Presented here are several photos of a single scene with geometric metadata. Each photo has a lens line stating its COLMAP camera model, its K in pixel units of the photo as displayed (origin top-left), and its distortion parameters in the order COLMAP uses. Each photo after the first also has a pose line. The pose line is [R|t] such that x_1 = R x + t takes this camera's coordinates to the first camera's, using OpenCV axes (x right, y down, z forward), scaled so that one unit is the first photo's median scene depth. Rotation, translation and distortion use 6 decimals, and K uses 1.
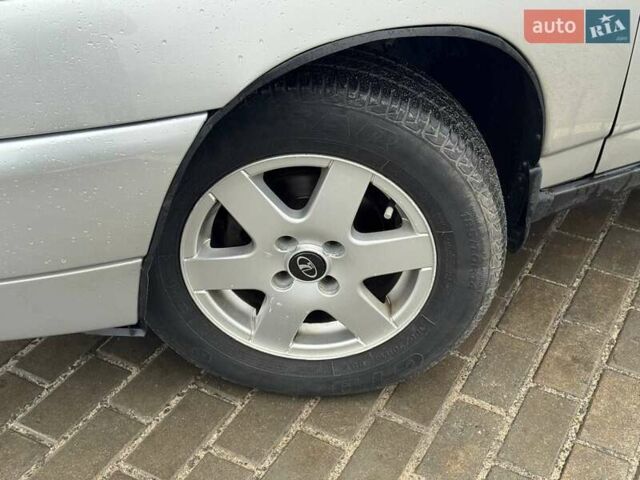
lens RADIAL K [[905.8, 0, 320.0], [0, 905.8, 240.0], [0, 0, 1]] dist [0.156422, -0.086806]
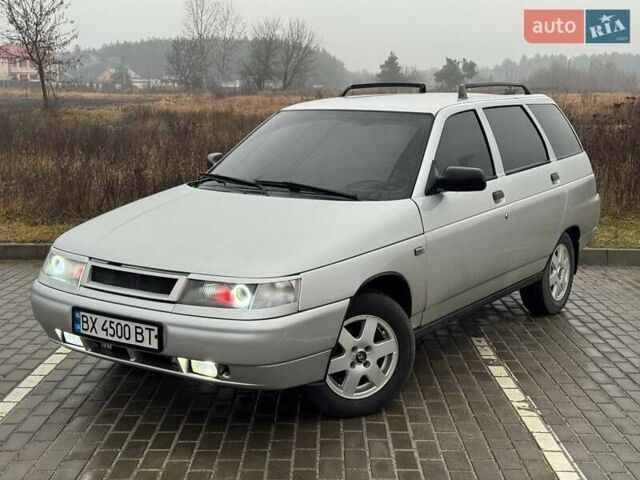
lens RADIAL K [[905.8, 0, 320.0], [0, 905.8, 240.0], [0, 0, 1]] dist [0.156422, -0.086806]
pose [[0.862654, -0.065621, 0.501519, -1.604051], [0.277435, 0.890464, -0.360699, 0.725437], [-0.422915, 0.450298, 0.786368, -1.458332]]
